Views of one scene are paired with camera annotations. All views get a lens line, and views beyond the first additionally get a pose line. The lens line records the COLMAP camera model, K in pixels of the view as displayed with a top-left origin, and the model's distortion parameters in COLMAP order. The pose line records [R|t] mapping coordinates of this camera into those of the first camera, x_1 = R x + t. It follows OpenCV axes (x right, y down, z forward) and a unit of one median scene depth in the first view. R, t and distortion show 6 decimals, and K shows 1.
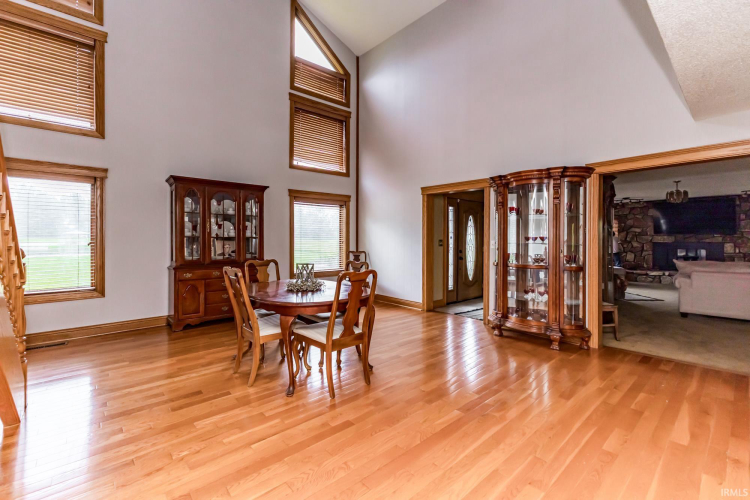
lens RADIAL K [[326.3, 0, 376.4], [0, 326.3, 244.0], [0, 0, 1]] dist [0.005256, -0.000139]
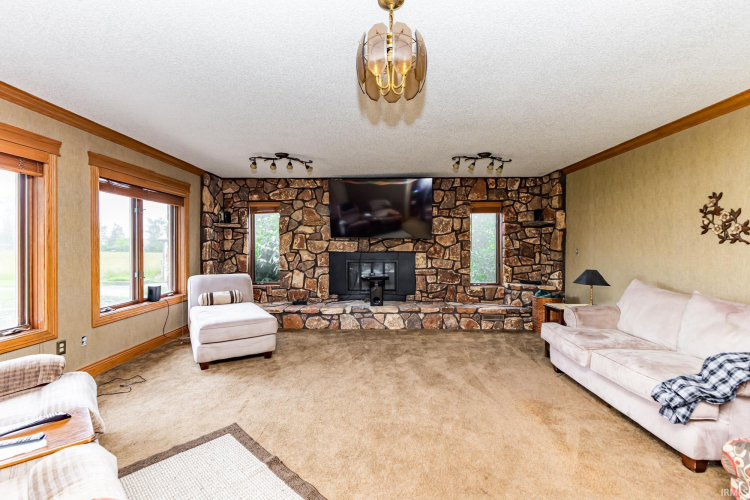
lens RADIAL K [[326.3, 0, 376.1], [0, 326.3, 250.5], [0, 0, 1]] dist [0.005256, -0.000139]
pose [[0.692592, -0.001552, 0.721328, 0.278193], [0.008657, 0.999944, -0.006161, -0.002049], [-0.721277, 0.010511, 0.692566, 0.311443]]
